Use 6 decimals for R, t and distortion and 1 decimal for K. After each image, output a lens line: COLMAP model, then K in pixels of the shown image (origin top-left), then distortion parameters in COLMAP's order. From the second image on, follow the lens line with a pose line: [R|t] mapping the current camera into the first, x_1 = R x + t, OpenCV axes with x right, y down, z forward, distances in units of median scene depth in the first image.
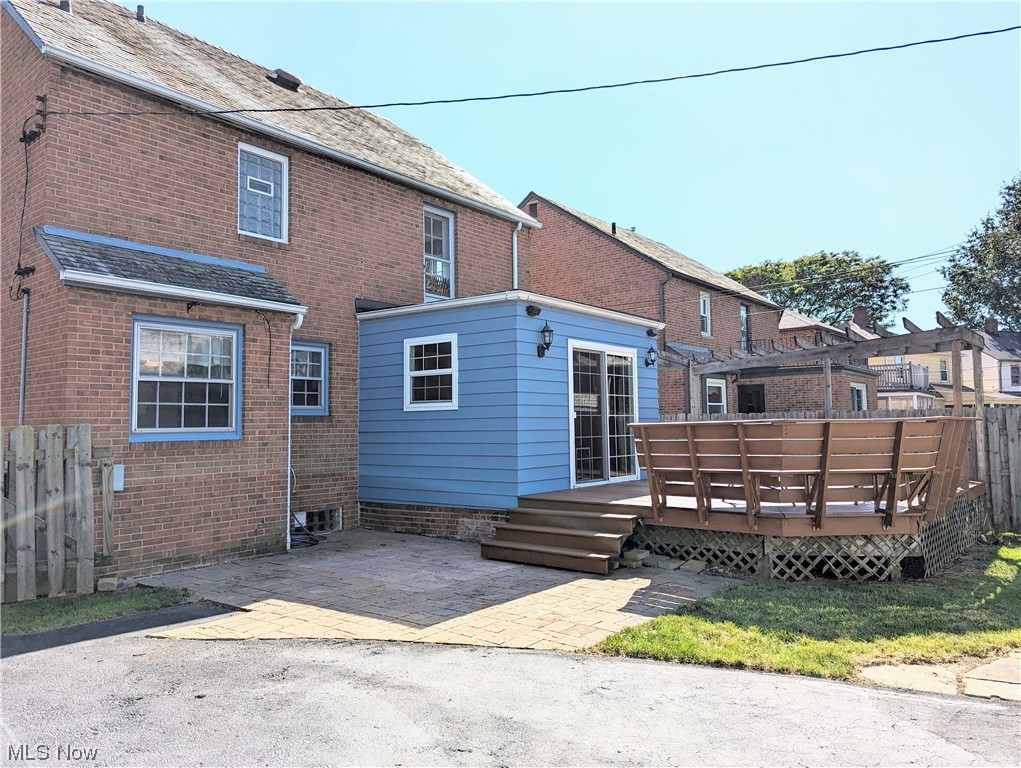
lens RADIAL K [[712.1, 0, 506.5], [0, 712.1, 375.1], [0, 0, 1]] dist [0.068978, -0.074287]
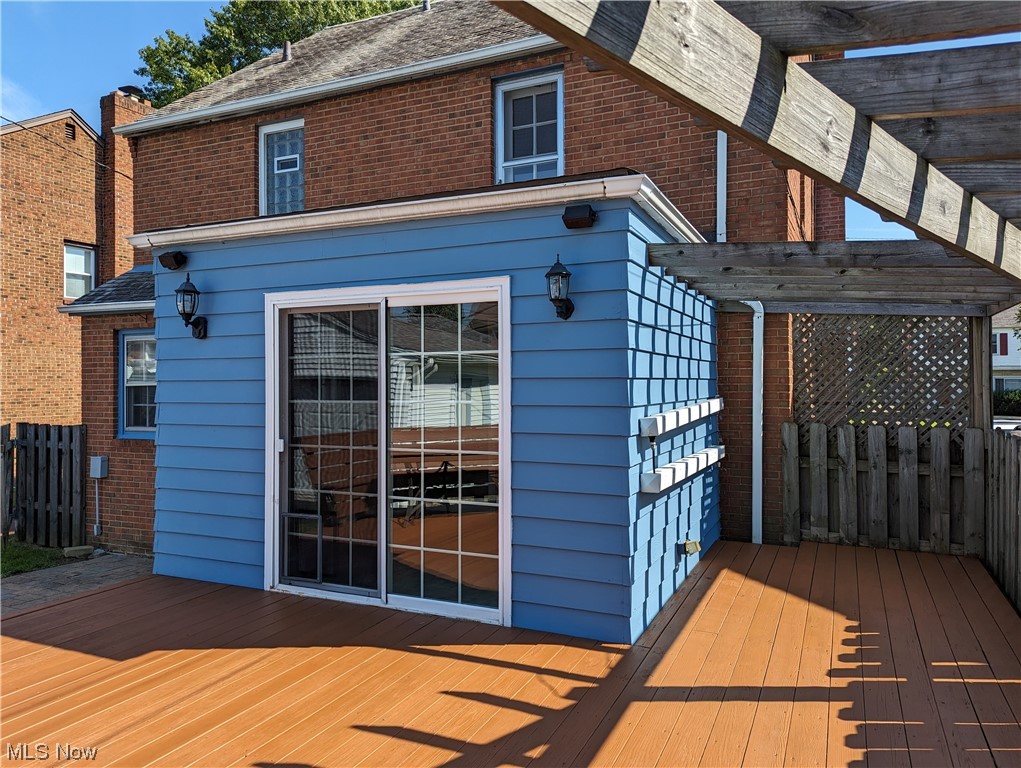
lens RADIAL K [[712.1, 0, 506.5], [0, 712.1, 375.1], [0, 0, 1]] dist [0.068978, -0.074287]
pose [[0.250593, -0.001060, -0.968092, 0.622597], [0.069069, 0.997471, 0.016787, 0.009887], [0.965626, -0.071072, 0.250032, 1.035320]]
